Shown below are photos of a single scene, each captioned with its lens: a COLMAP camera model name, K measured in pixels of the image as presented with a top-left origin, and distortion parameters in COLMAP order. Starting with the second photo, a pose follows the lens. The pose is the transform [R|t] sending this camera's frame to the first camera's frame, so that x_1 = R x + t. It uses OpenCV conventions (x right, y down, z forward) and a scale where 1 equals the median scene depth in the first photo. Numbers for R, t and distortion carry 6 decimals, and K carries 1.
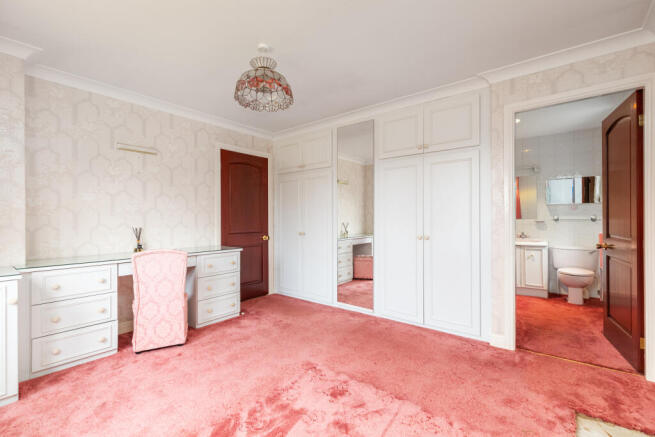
lens RADIAL K [[296.7, 0, 331.2], [0, 296.7, 218.7], [0, 0, 1]] dist [0.006035, 0.001047]
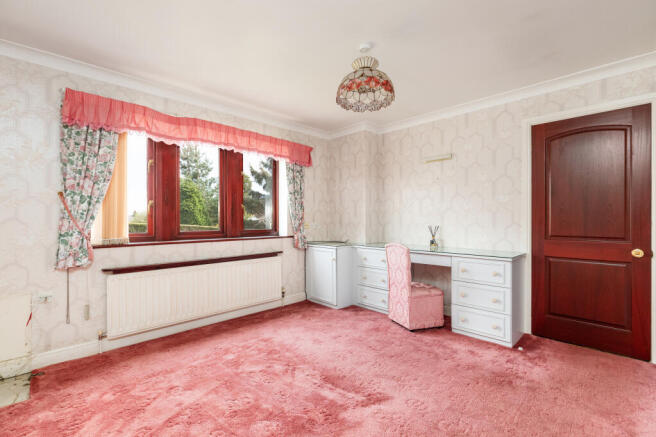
lens RADIAL K [[297.2, 0, 321.7], [0, 297.2, 217.4], [0, 0, 1]] dist [0.006035, 0.001047]
pose [[-0.146480, 0.000471, -0.989214, 0.672084], [0.006064, 0.999982, -0.000422, -0.005913], [0.989195, -0.006060, -0.146480, 0.849304]]
